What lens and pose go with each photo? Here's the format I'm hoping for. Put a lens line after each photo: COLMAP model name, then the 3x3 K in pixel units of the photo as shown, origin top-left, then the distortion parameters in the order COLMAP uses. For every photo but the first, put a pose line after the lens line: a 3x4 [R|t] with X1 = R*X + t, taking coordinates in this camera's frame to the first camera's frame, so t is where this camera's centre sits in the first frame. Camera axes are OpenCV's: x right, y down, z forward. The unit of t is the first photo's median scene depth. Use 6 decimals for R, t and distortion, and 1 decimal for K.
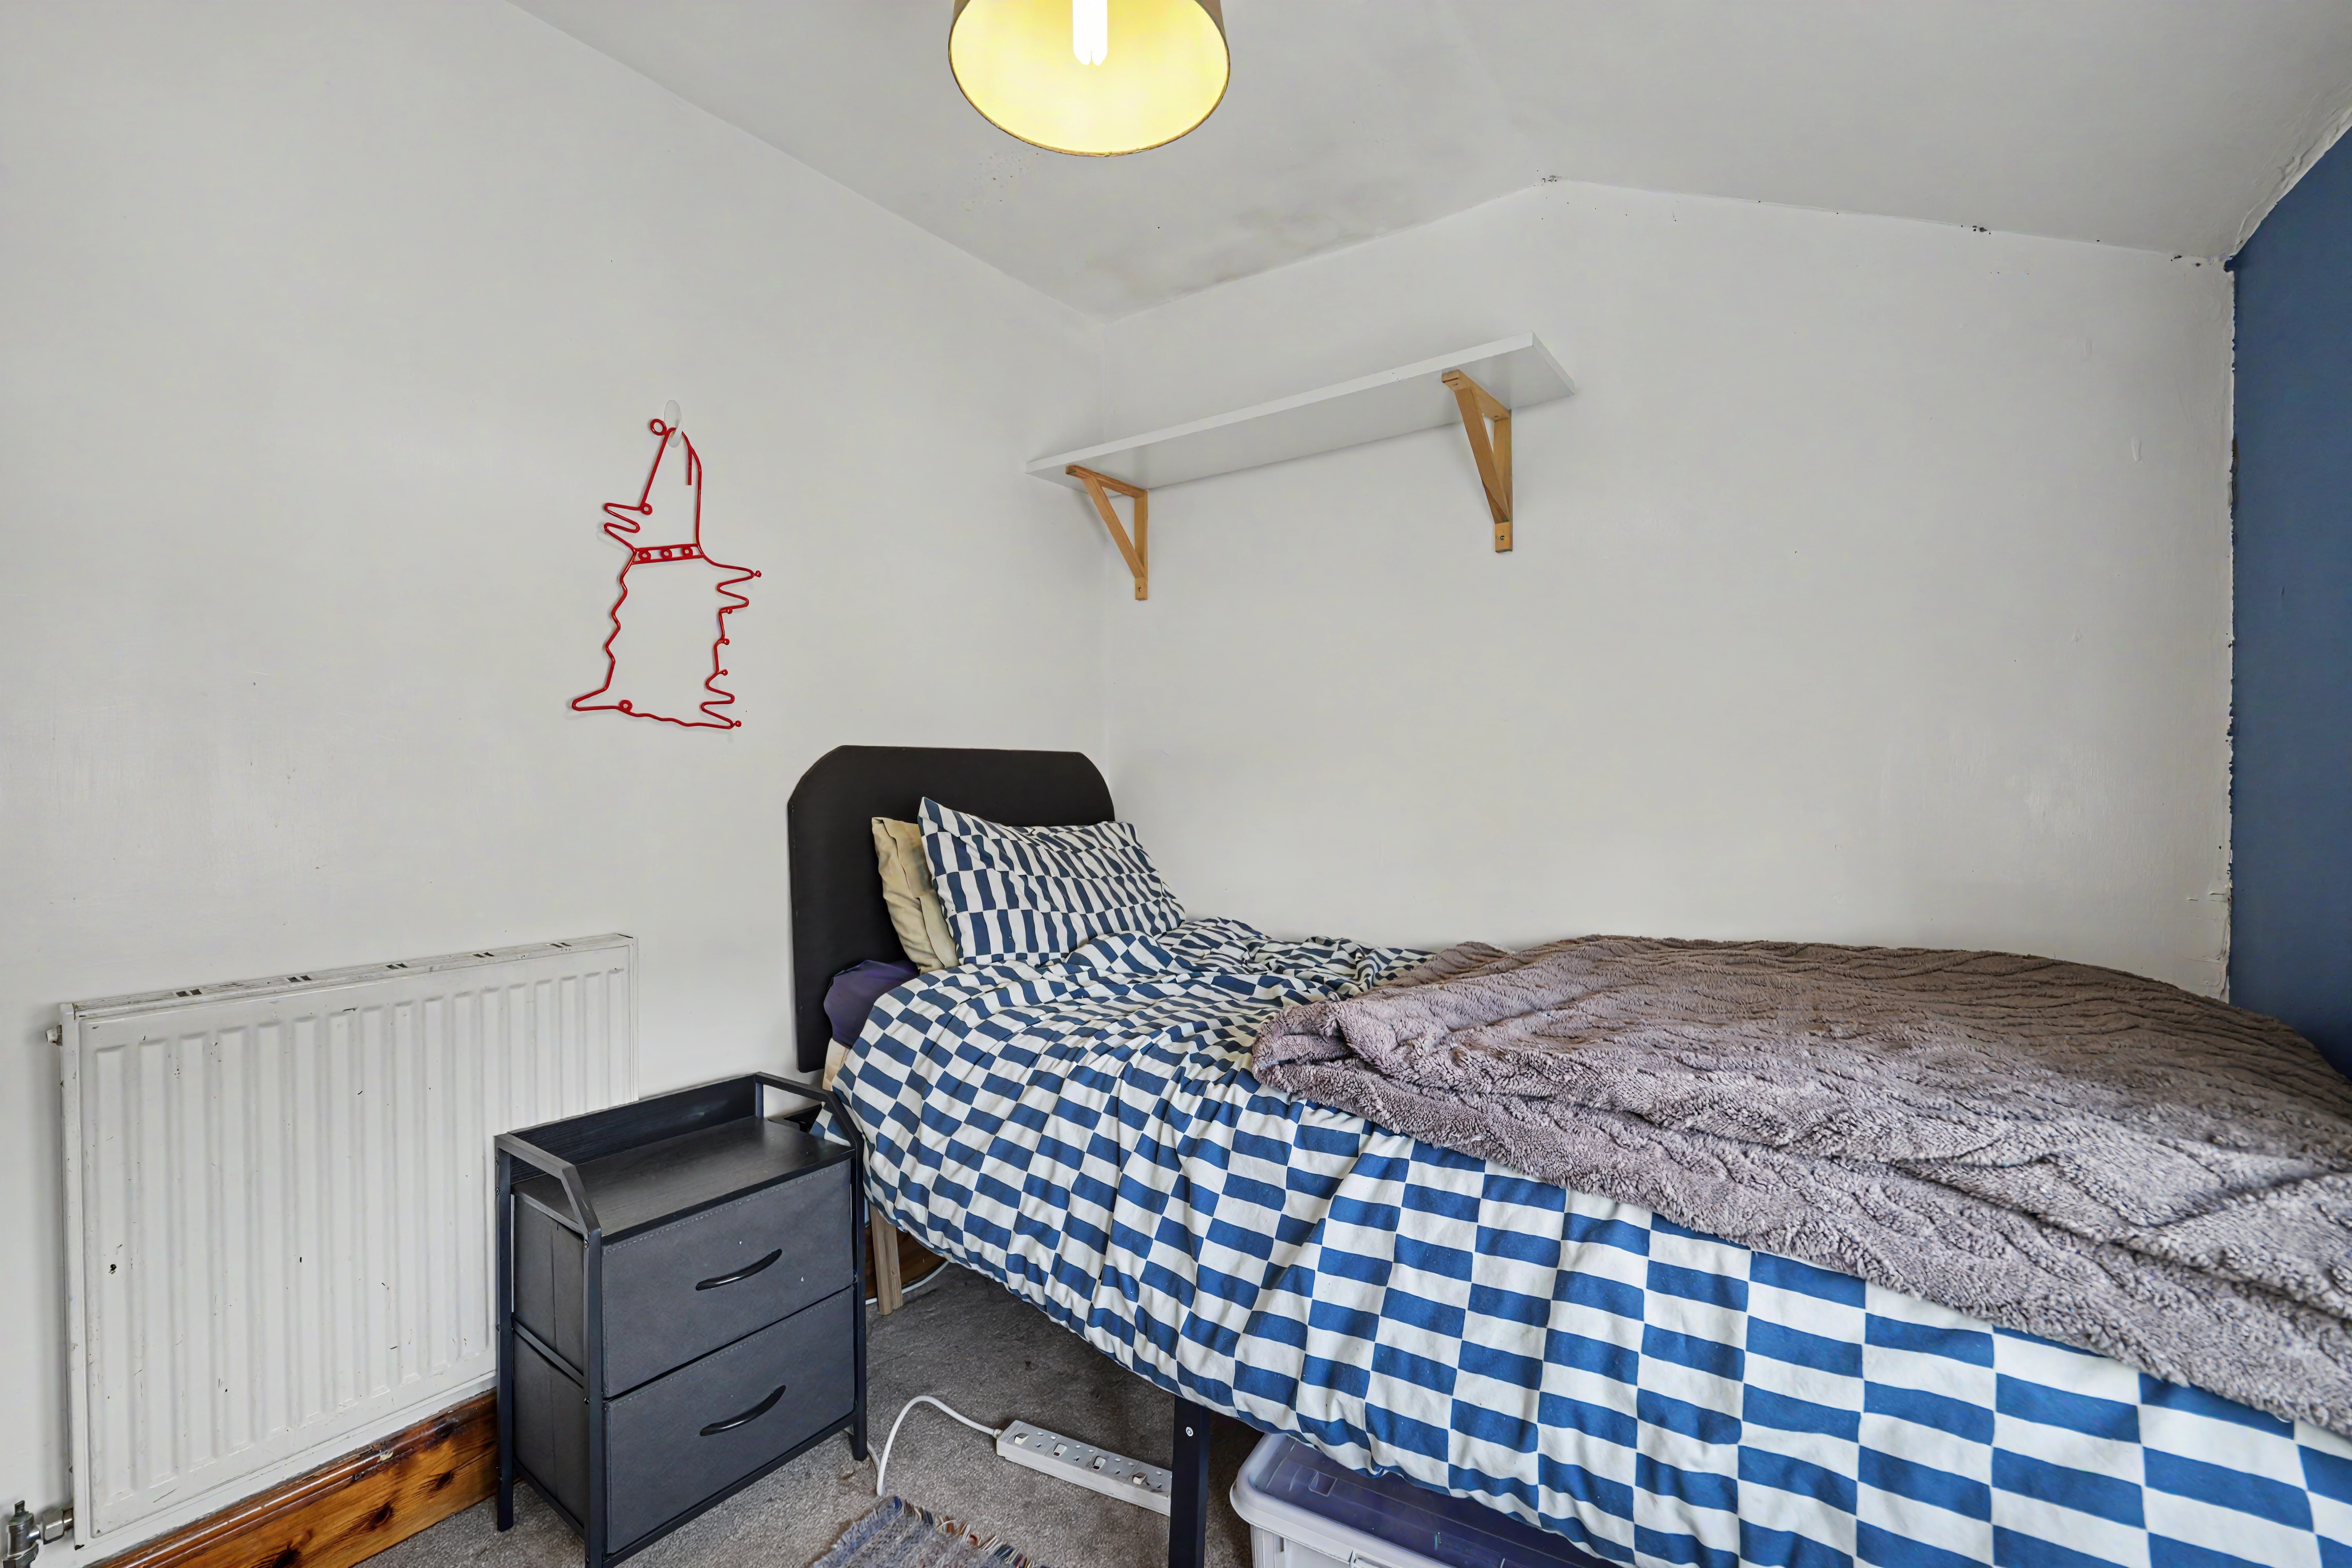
lens RADIAL K [[964.0, 0, 1179.7], [0, 964.0, 781.7], [0, 0, 1]] dist [-0.015012, 0.000344]
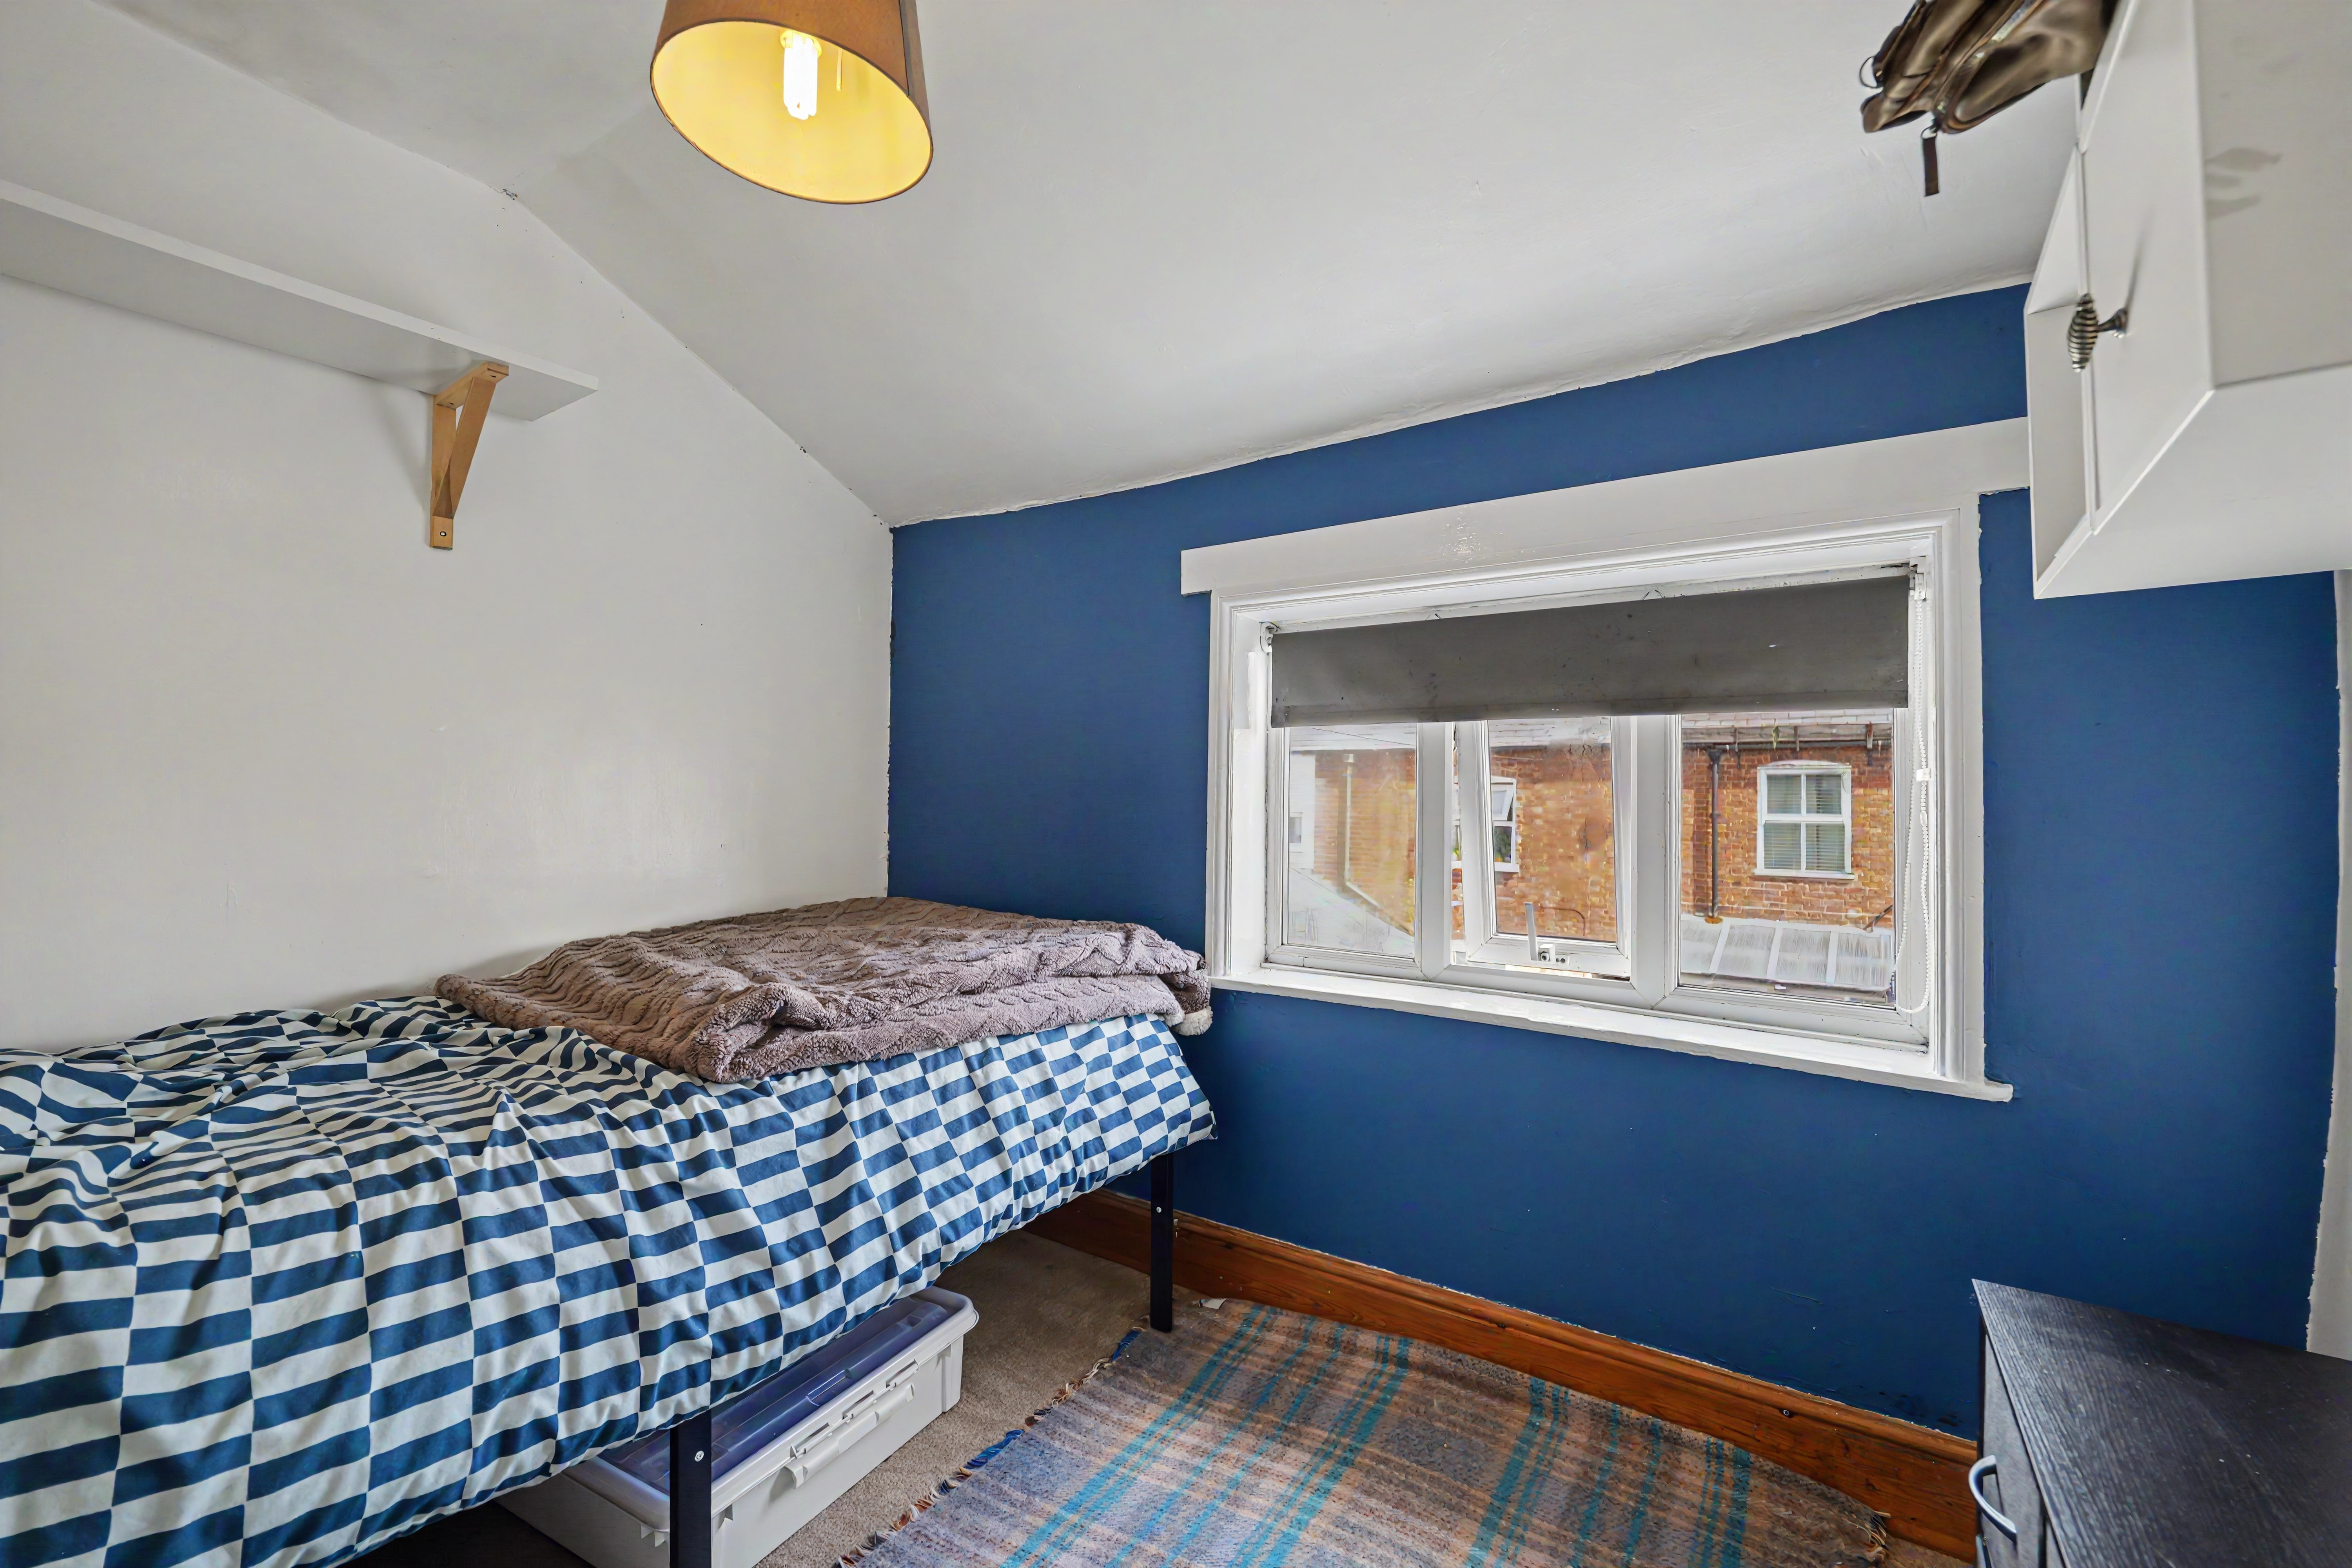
lens RADIAL K [[964.0, 0, 1181.3], [0, 964.0, 788.3], [0, 0, 1]] dist [-0.015012, 0.000344]
pose [[-0.025322, 0.010954, 0.999619, -1.093664], [0.003200, 0.999936, -0.010877, 0.004787], [-0.999674, 0.002924, -0.025356, 0.581668]]
